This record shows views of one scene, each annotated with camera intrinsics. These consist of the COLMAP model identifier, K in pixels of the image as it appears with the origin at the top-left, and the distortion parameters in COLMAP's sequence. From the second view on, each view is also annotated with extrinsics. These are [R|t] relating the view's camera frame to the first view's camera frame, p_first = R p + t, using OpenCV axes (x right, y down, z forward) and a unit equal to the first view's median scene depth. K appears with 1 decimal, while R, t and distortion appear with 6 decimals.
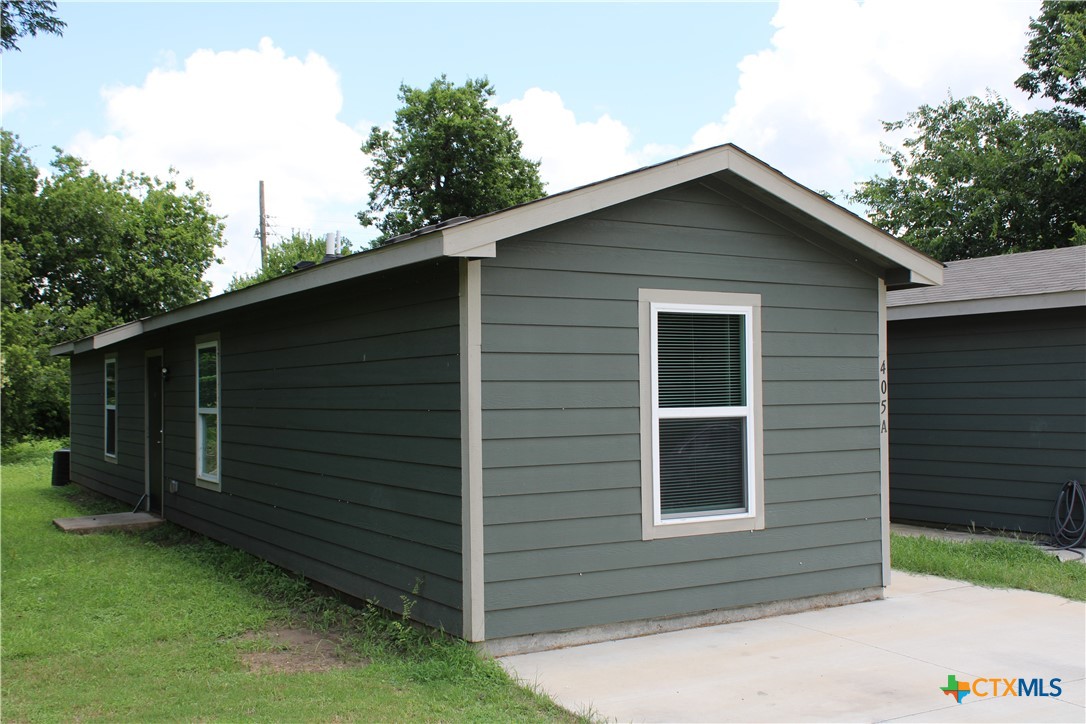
lens RADIAL K [[1141.5, 0, 544.2], [0, 1141.5, 361.5], [0, 0, 1]] dist [-0.063800, 0.000000]
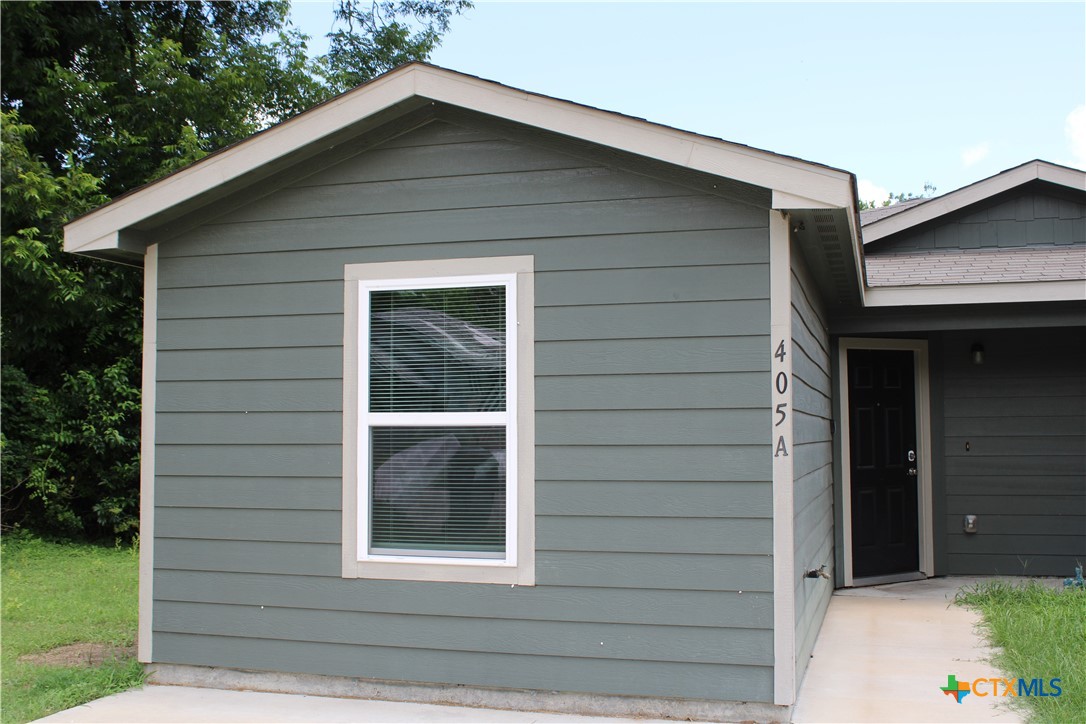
lens RADIAL K [[1141.5, 0, 543.4], [0, 1141.5, 363.8], [0, 0, 1]] dist [-0.063800, 0.000000]
pose [[0.680828, -0.034916, -0.731610, 0.746836], [0.016741, 0.999344, -0.032114, 0.033653], [0.732252, 0.009616, 0.680966, 0.539281]]
